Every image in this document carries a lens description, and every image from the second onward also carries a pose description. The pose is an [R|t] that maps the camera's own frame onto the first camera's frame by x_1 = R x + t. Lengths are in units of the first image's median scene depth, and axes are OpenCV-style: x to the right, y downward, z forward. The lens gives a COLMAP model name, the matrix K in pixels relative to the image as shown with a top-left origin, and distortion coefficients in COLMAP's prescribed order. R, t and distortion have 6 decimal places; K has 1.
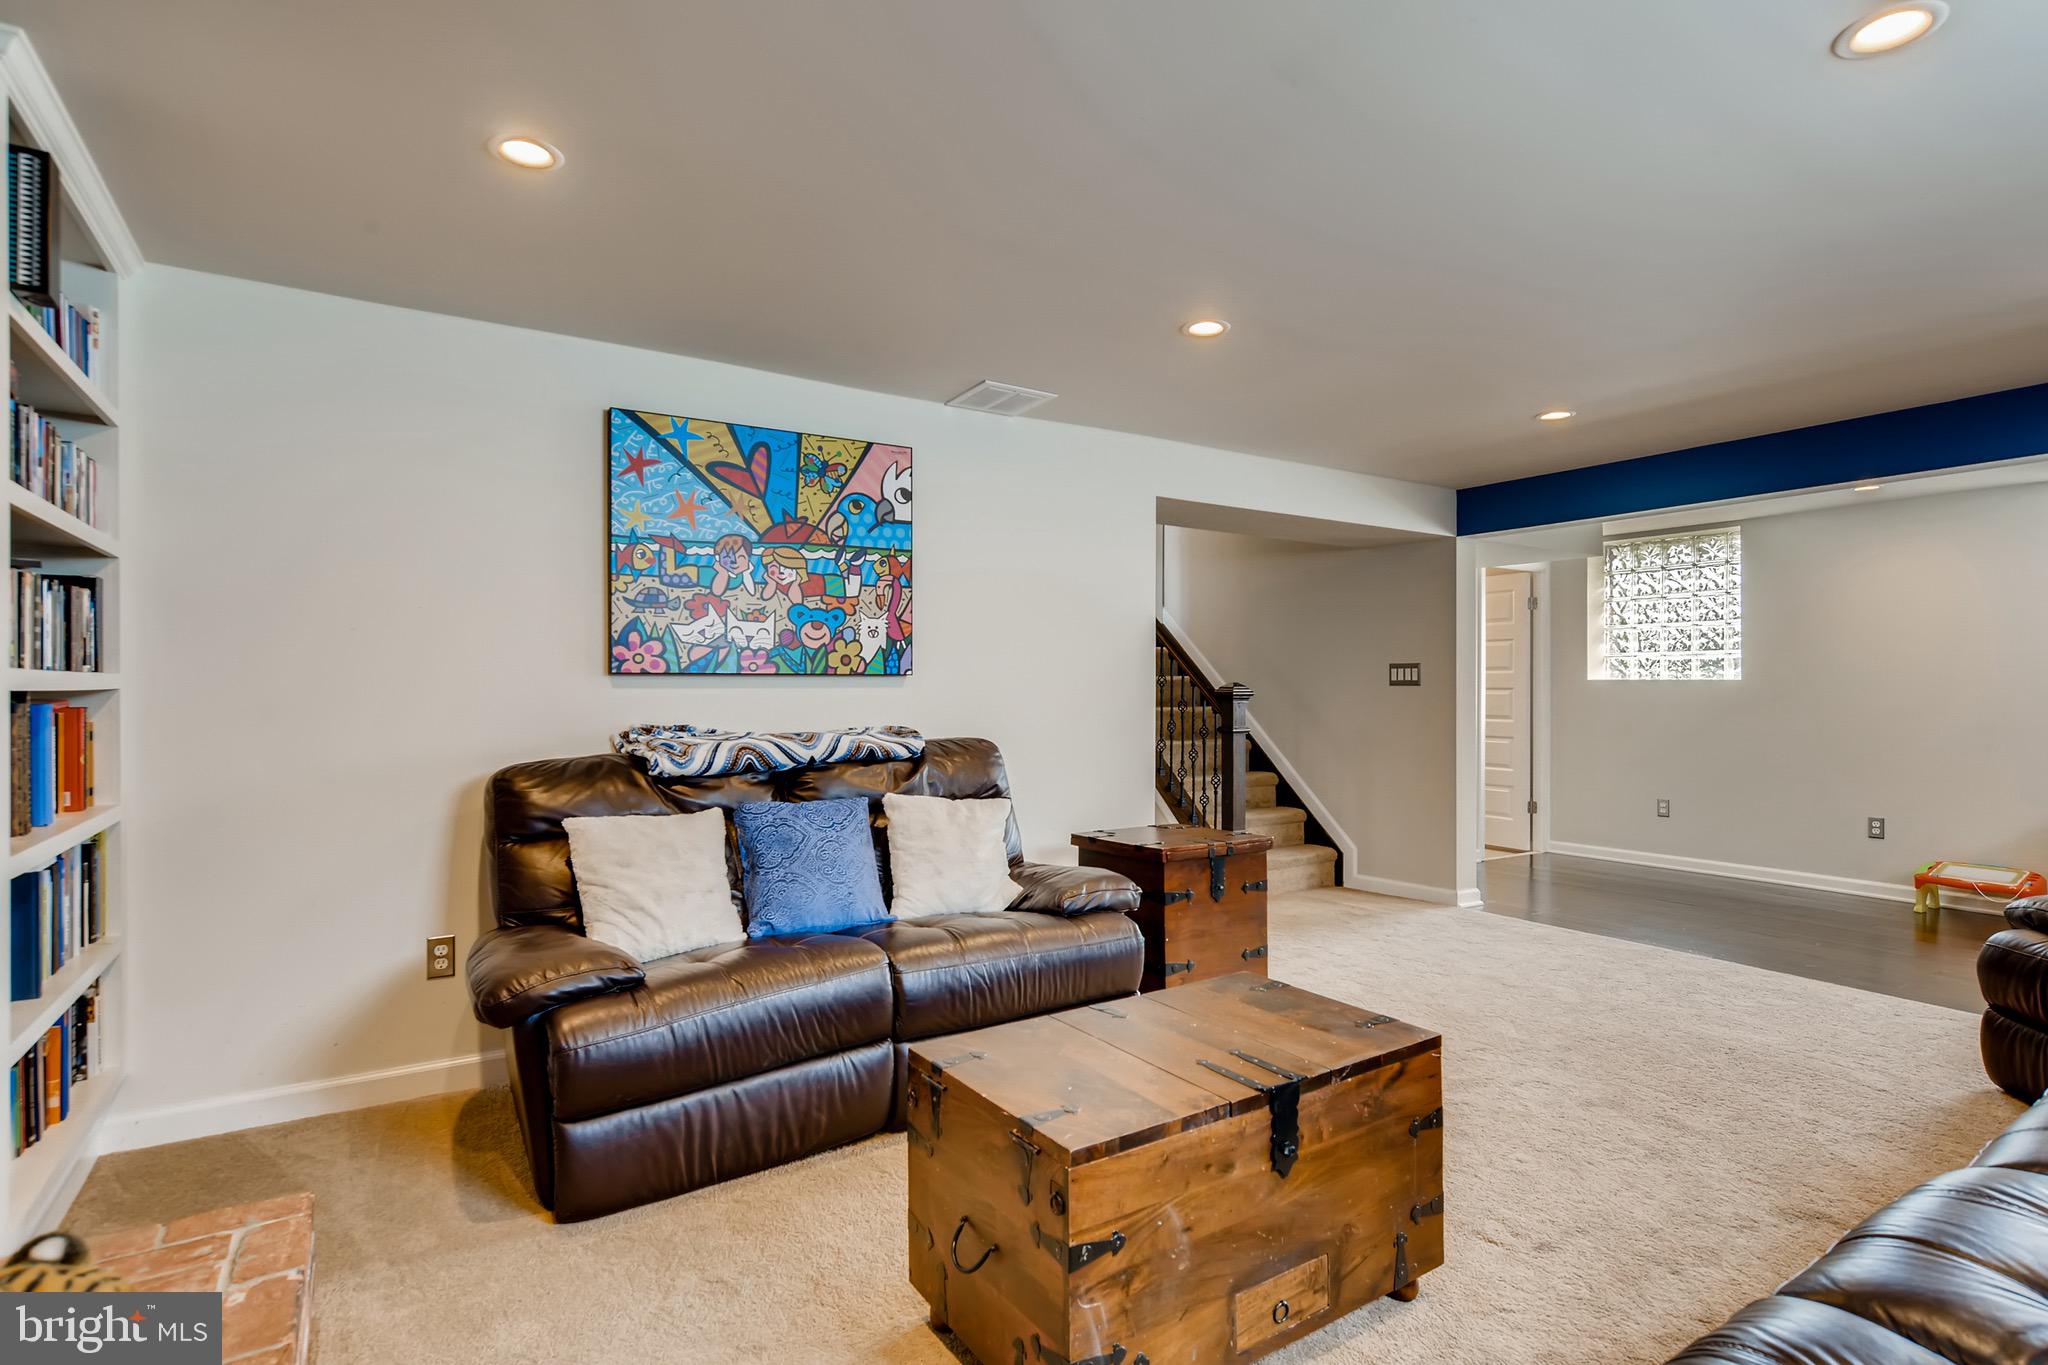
lens RADIAL K [[1040.8, 0, 1031.5], [0, 1040.8, 681.9], [0, 0, 1]] dist [0.000215, 0.002349]
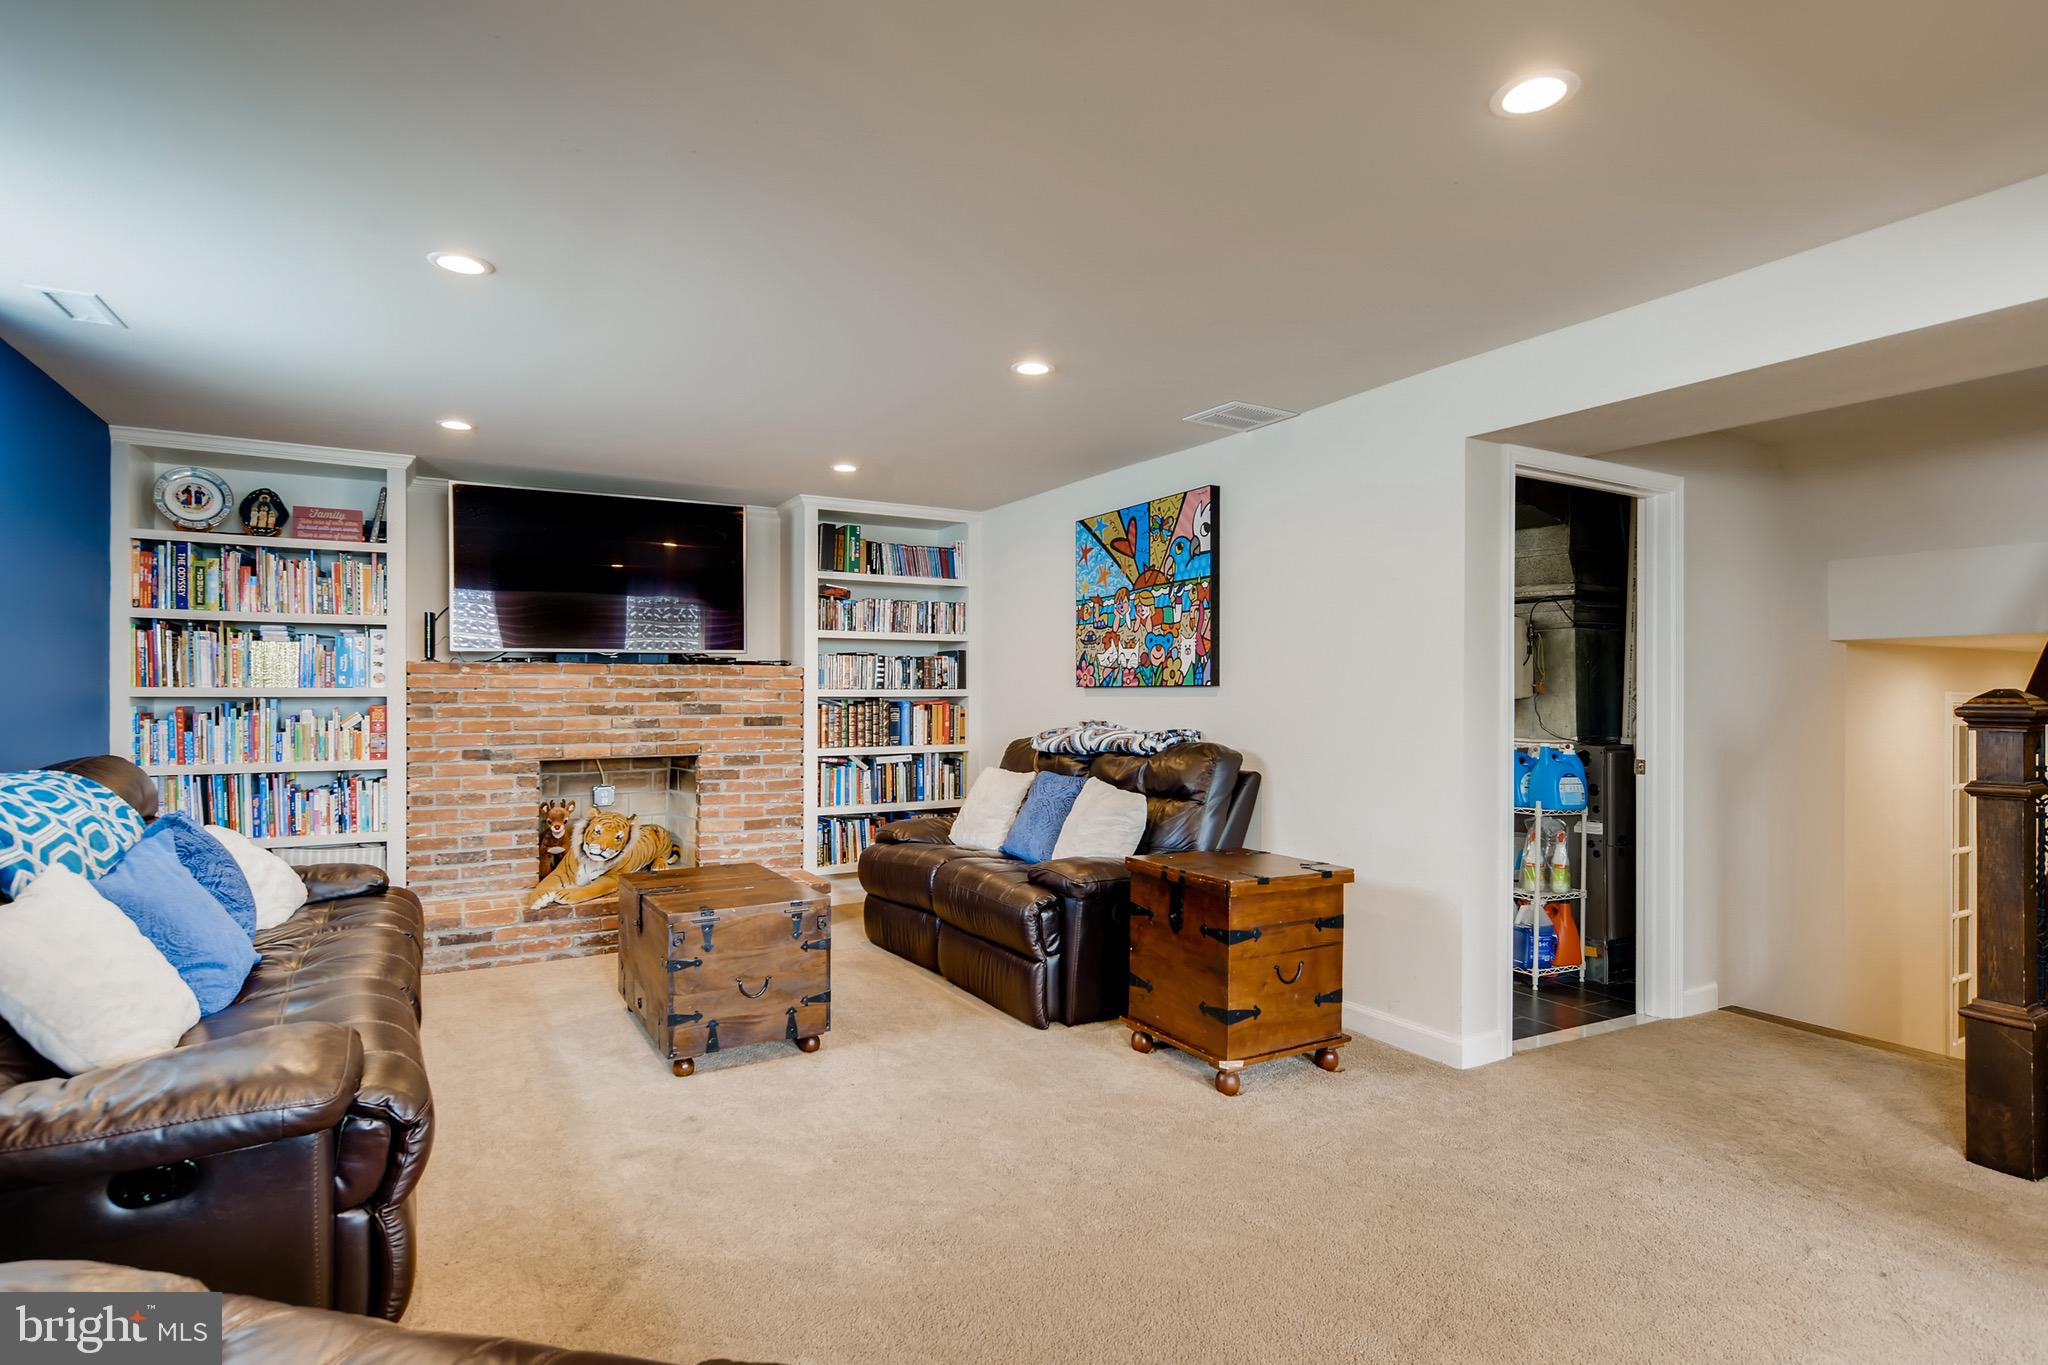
lens RADIAL K [[1040.8, 0, 1031.5], [0, 1040.8, 681.9], [0, 0, 1]] dist [0.000215, 0.002349]
pose [[-0.044626, -0.010302, -0.998951, 1.091058], [0.006050, 0.999926, -0.010582, 0.000304], [0.998985, -0.006516, -0.044560, 0.909927]]
